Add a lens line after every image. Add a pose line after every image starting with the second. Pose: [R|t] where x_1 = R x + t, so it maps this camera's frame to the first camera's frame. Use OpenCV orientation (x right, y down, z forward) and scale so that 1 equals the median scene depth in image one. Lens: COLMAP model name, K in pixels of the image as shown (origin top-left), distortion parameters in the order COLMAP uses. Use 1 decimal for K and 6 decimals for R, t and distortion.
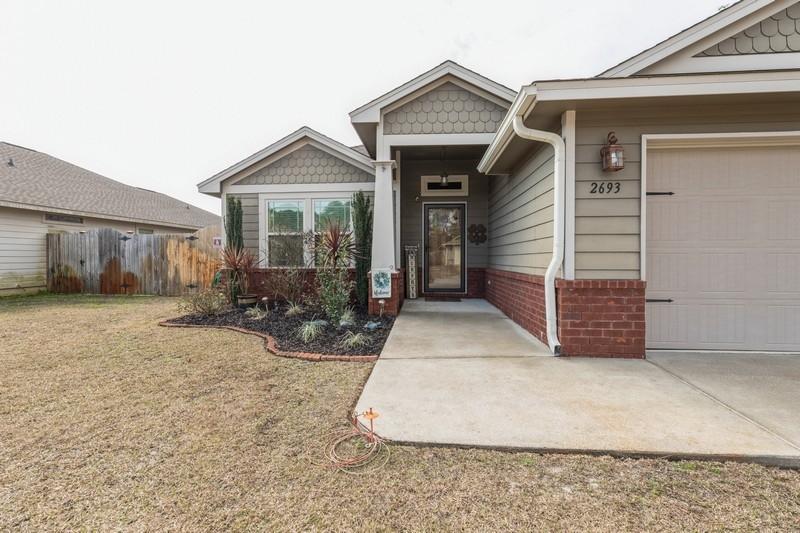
lens RADIAL K [[359.2, 0, 396.3], [0, 359.2, 264.0], [0, 0, 1]] dist [0.000403, 0.000731]
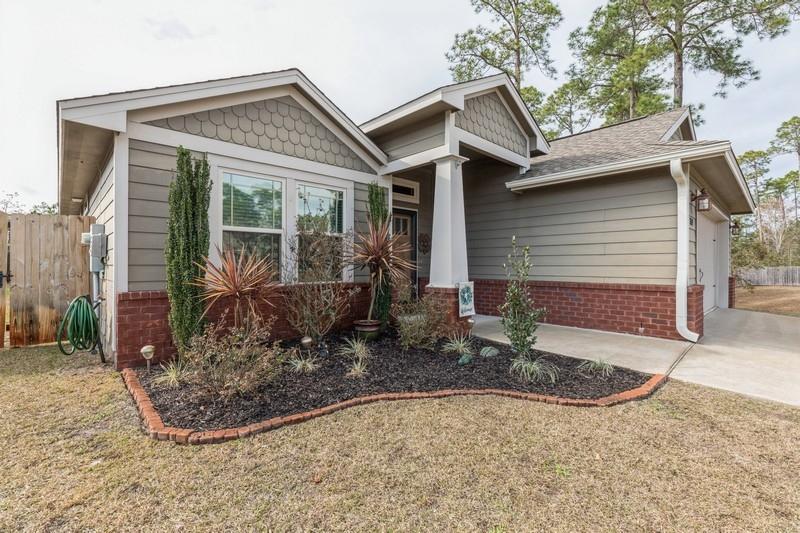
lens RADIAL K [[359.2, 0, 397.4], [0, 359.2, 266.6], [0, 0, 1]] dist [0.000403, 0.000731]
pose [[0.668087, -0.004666, 0.744068, -0.657171], [0.011017, 0.999933, -0.003622, -0.019208], [-0.744001, 0.010617, 0.668094, 0.455942]]
